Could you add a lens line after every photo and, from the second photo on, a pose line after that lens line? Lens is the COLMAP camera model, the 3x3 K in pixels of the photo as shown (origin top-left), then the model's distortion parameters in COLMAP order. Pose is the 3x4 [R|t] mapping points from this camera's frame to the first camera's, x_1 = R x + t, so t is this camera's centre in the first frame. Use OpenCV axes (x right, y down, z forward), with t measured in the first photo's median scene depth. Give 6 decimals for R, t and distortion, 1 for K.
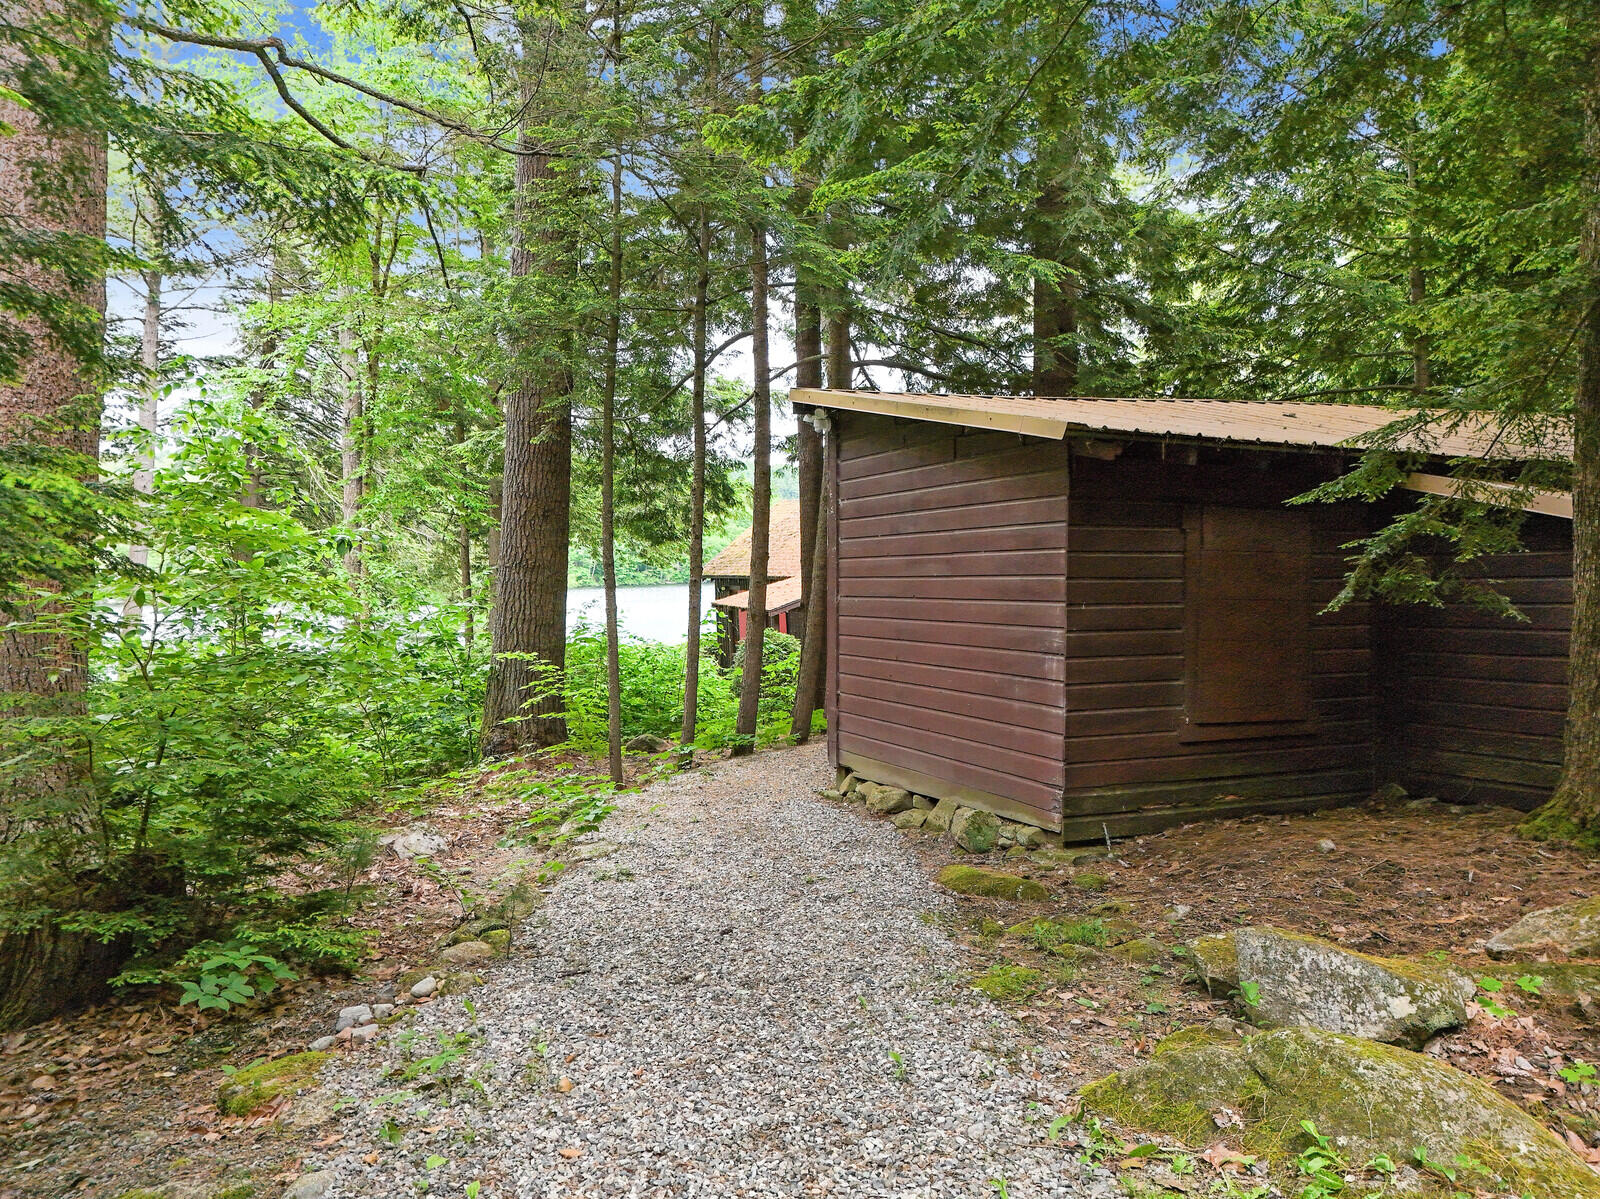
lens RADIAL K [[1128.9, 0, 799.5], [0, 1128.9, 579.4], [0, 0, 1]] dist [0.007443, 0.002789]
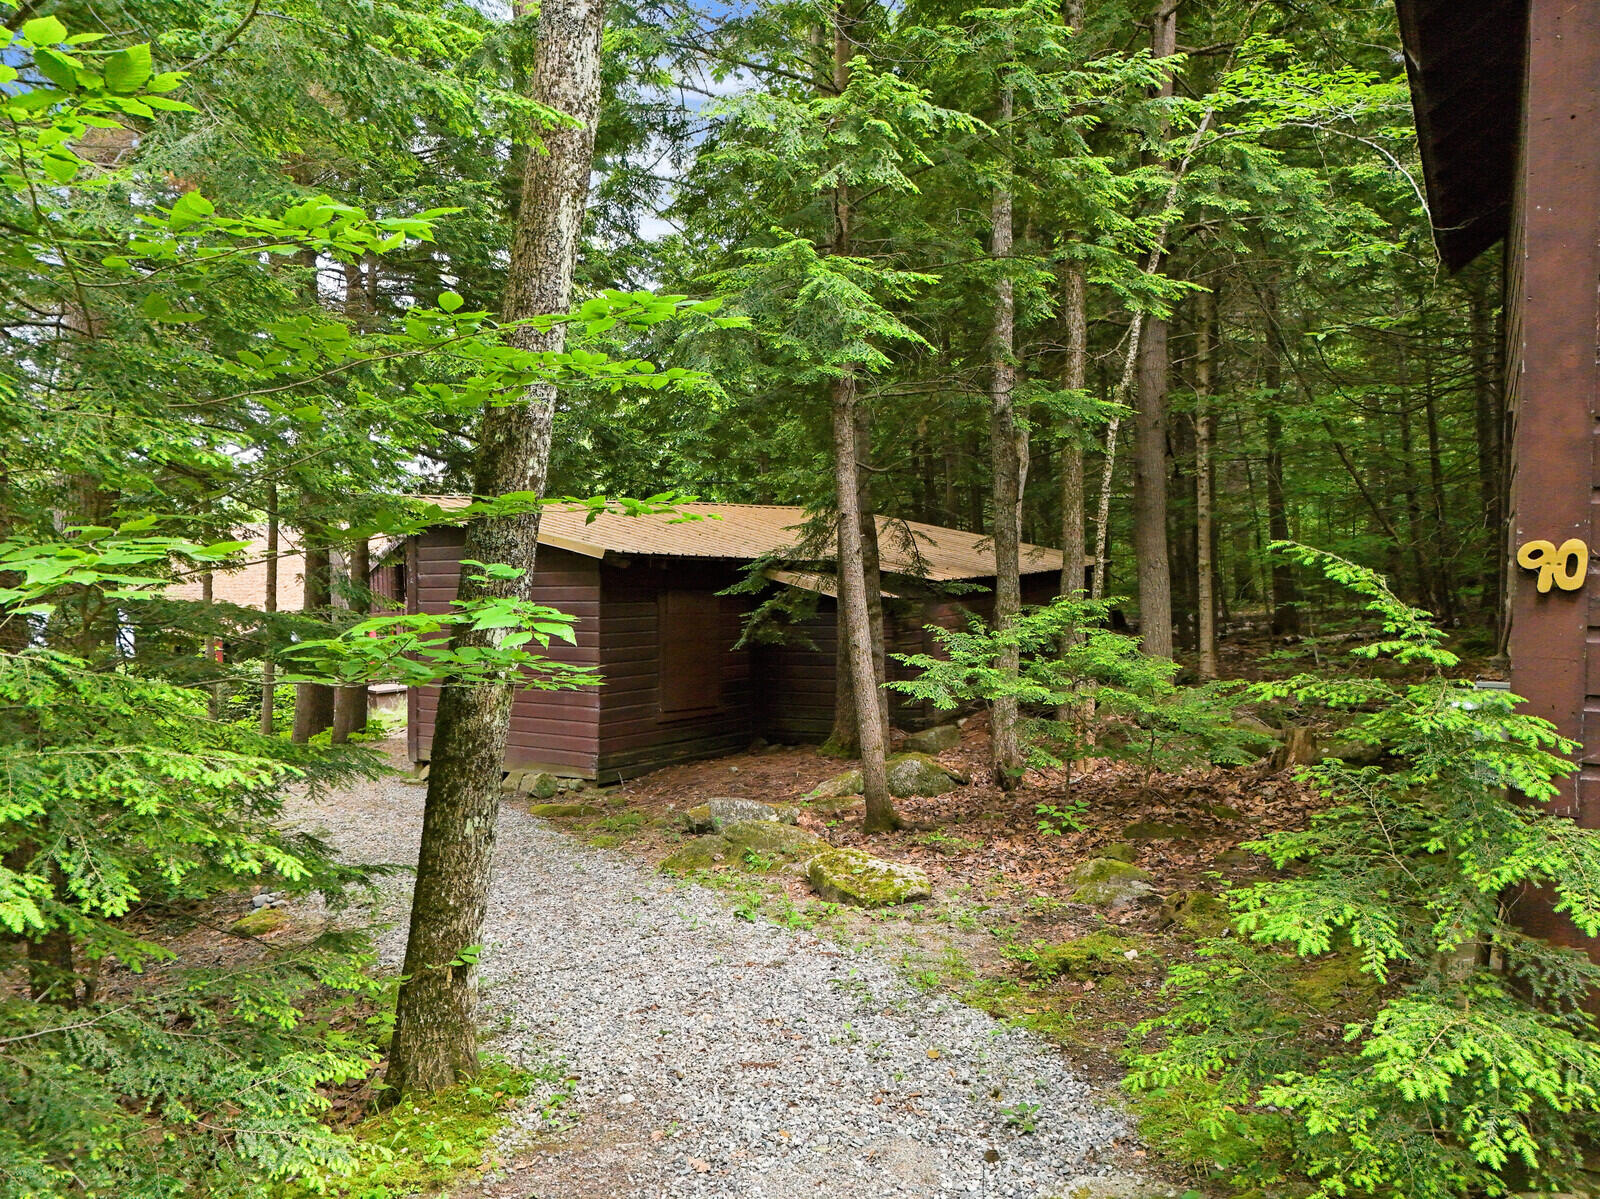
lens RADIAL K [[1128.9, 0, 799.5], [0, 1128.9, 579.4], [0, 0, 1]] dist [0.007443, 0.002789]
pose [[0.857728, -0.004816, 0.514081, -0.421685], [0.009036, 0.999943, -0.005710, -0.076805], [-0.514024, 0.009543, 0.857723, -0.705109]]
